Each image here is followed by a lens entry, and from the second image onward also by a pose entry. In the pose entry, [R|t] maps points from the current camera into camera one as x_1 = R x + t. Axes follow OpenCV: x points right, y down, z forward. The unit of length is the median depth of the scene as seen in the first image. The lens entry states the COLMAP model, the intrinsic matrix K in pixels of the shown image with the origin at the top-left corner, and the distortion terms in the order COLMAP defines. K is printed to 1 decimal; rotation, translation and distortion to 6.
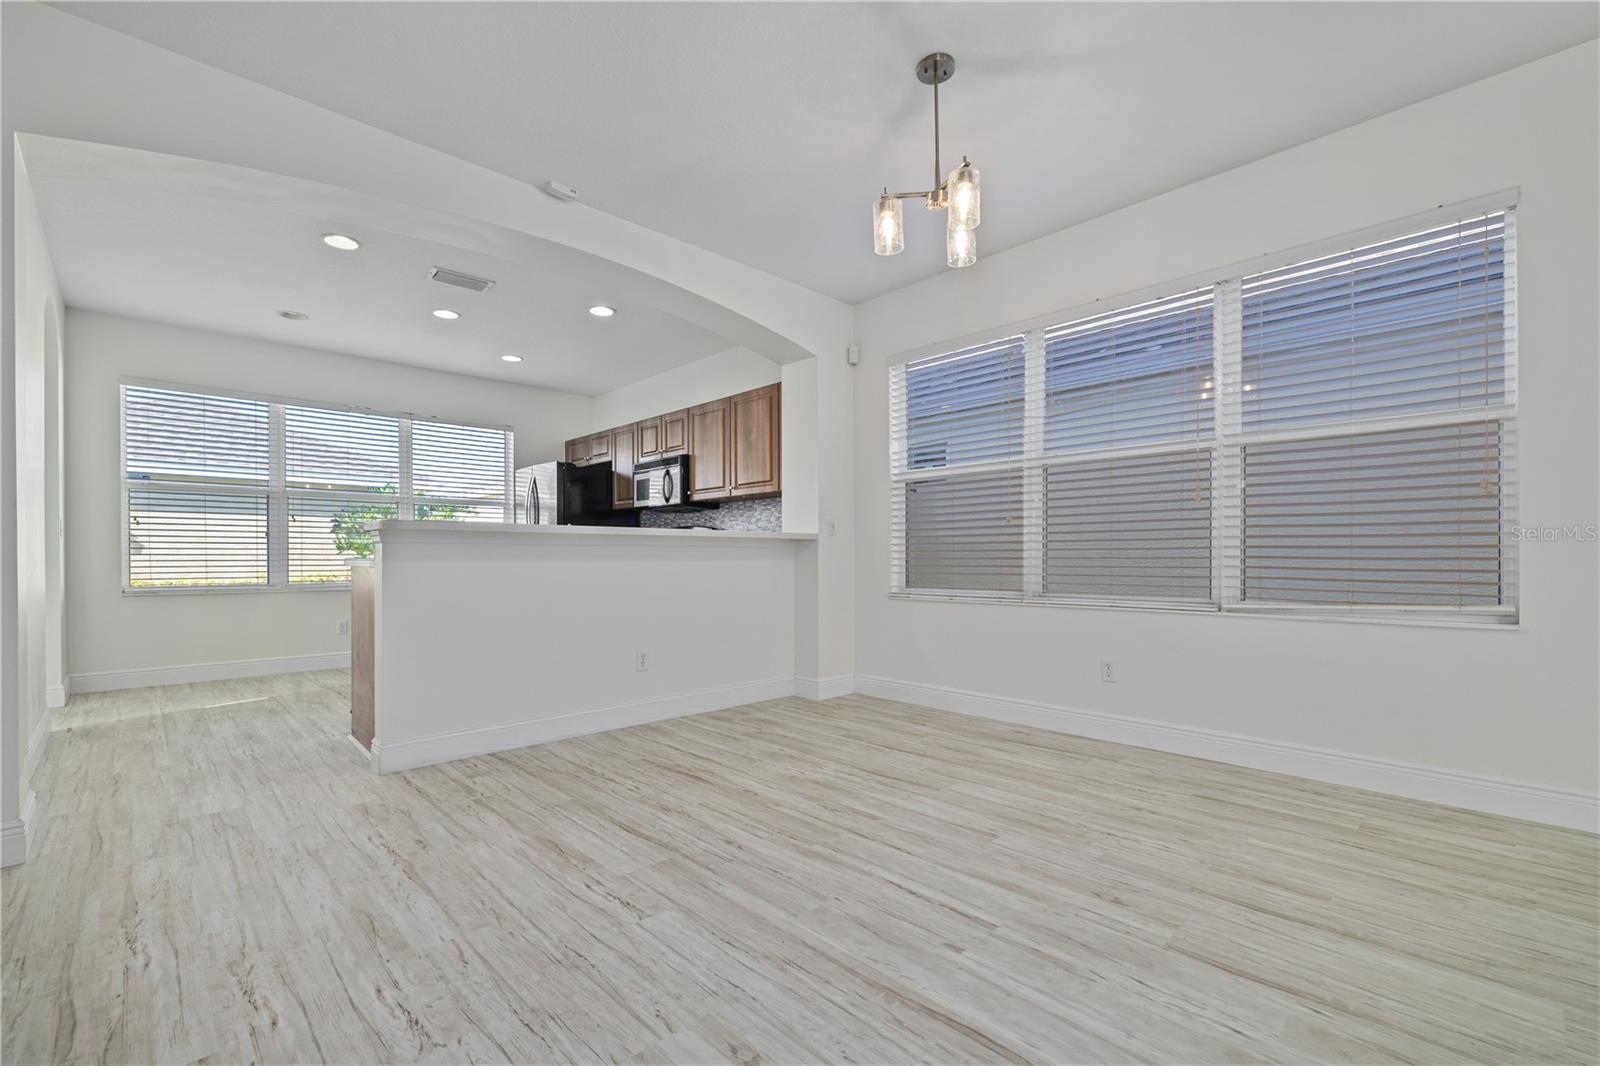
lens RADIAL K [[690.2, 0, 773.3], [0, 690.2, 545.9], [0, 0, 1]] dist [0.011498, -0.000053]
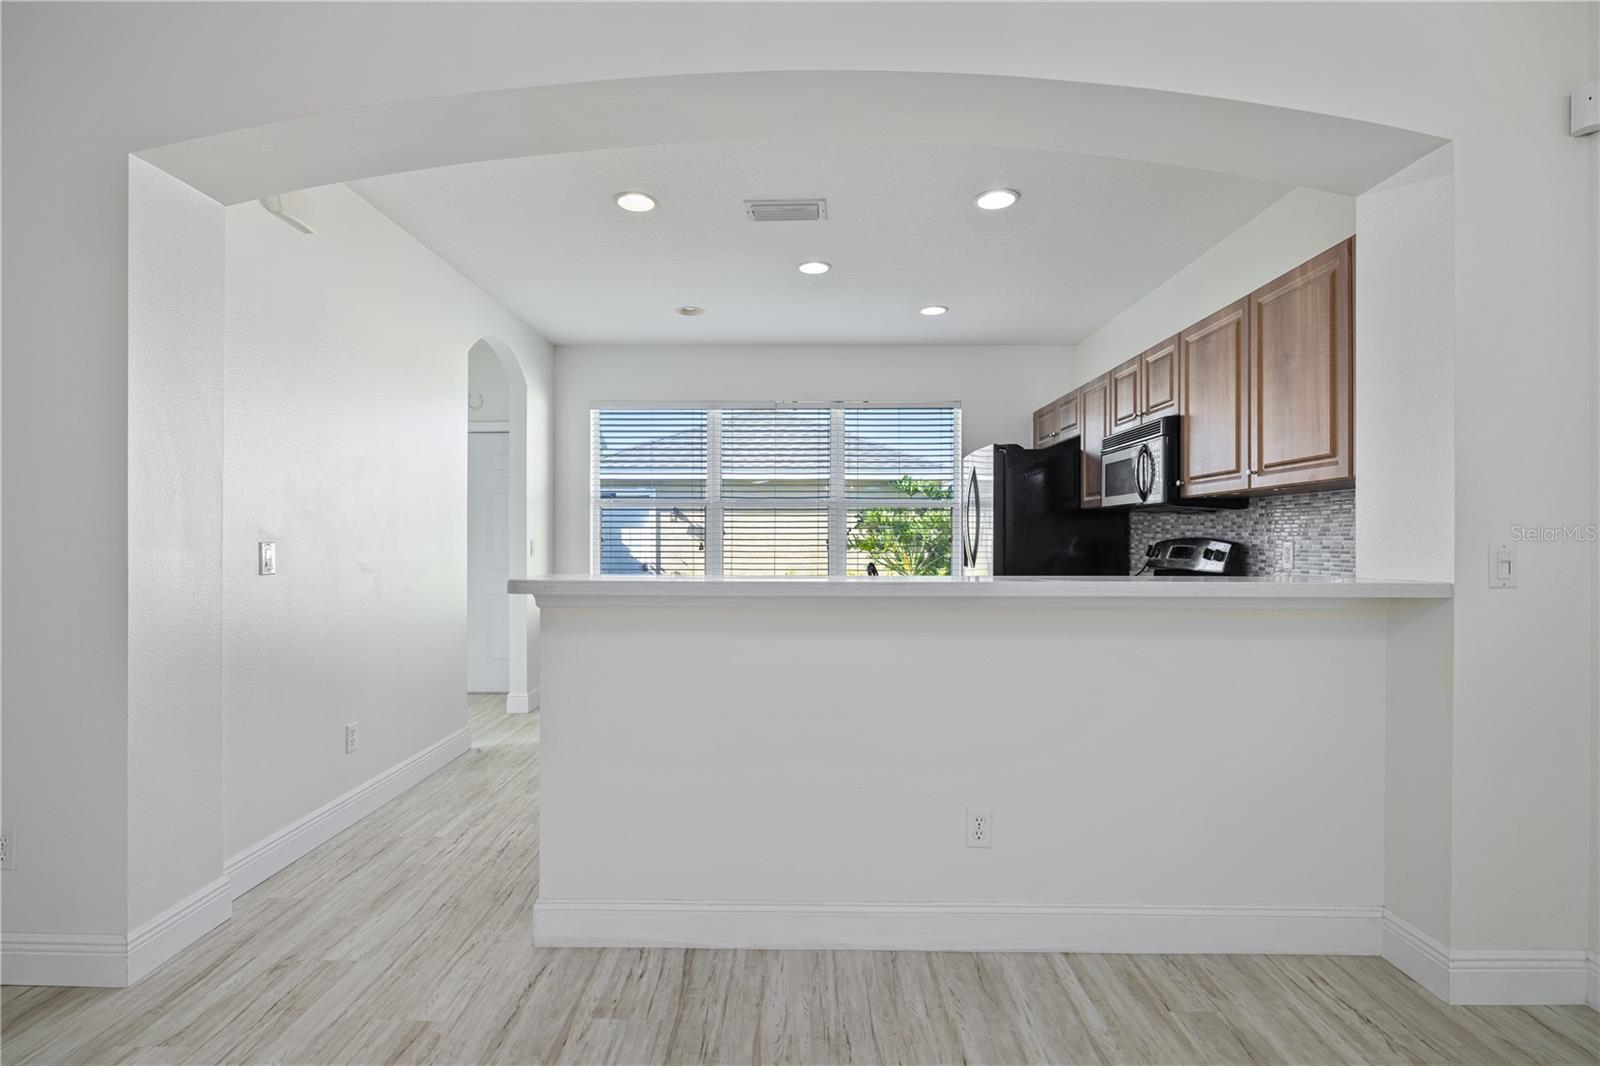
lens RADIAL K [[744.6, 0, 800.0], [0, 744.6, 533.0], [0, 0, 1]] dist [-0.001965, -0.000166]
pose [[0.729764, -0.001218, -0.683698, 0.078383], [0.008532, 0.999937, 0.007325, -0.050235], [0.683646, -0.011179, 0.729729, 0.401150]]
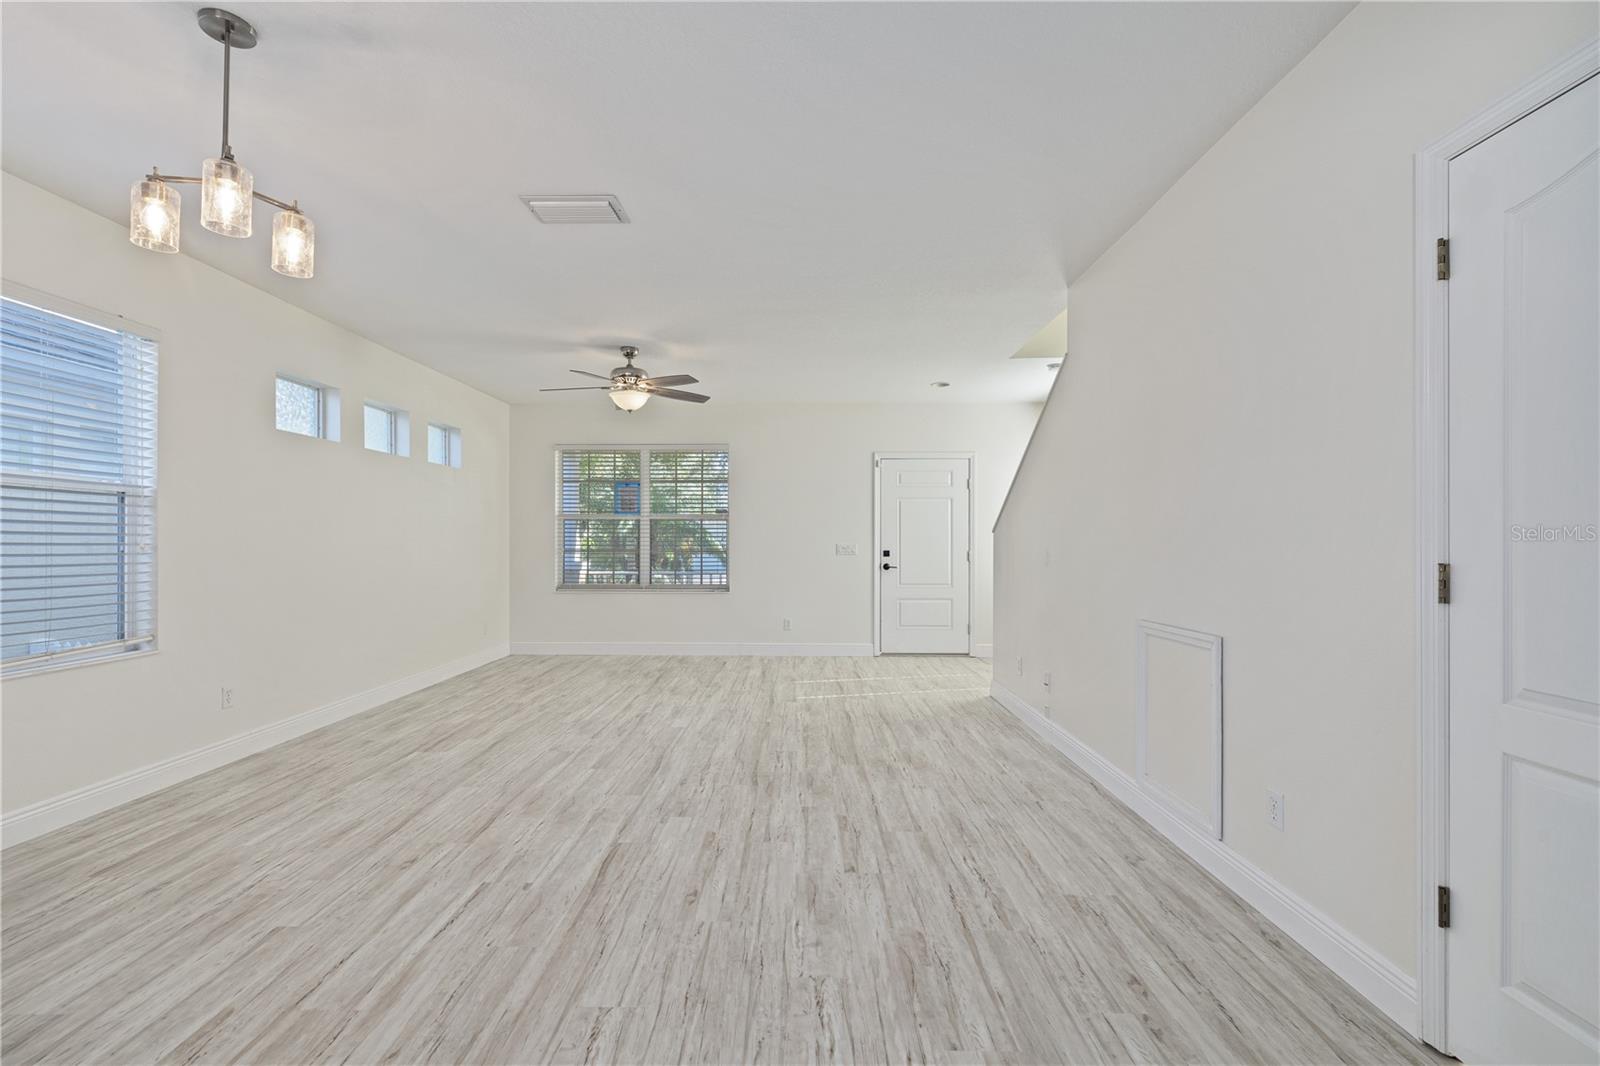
lens RADIAL K [[697.7, 0, 797.7], [0, 697.7, 542.6], [0, 0, 1]] dist [0.002203, 0.000290]
pose [[-0.729865, 0.000981, 0.683591, -0.399438], [-0.011449, 0.999841, -0.013658, -0.047082], [-0.683496, -0.017795, -0.729738, 0.577392]]
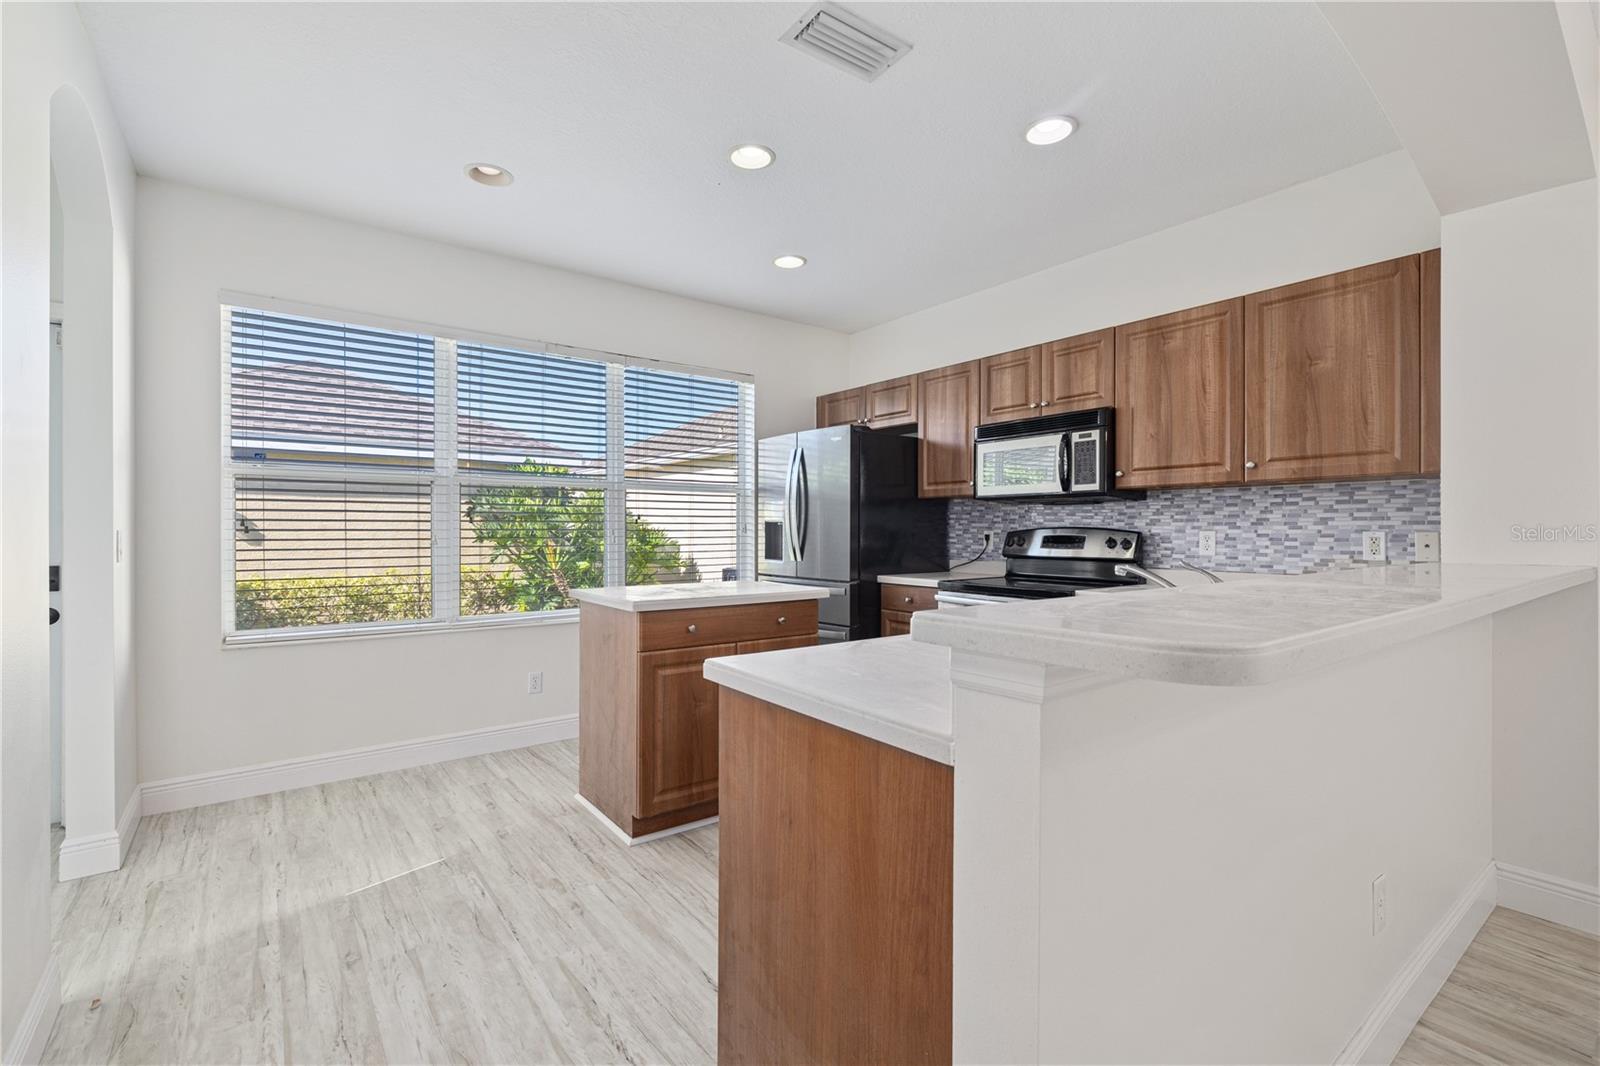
lens RADIAL K [[695.3, 0, 788.1], [0, 695.3, 529.1], [0, 0, 1]] dist [0.001958, 0.000264]
pose [[0.994689, 0.003520, -0.102867, -0.390537], [-0.001803, 0.999858, 0.016780, -0.046334], [0.102911, -0.016505, 0.994554, 0.456669]]
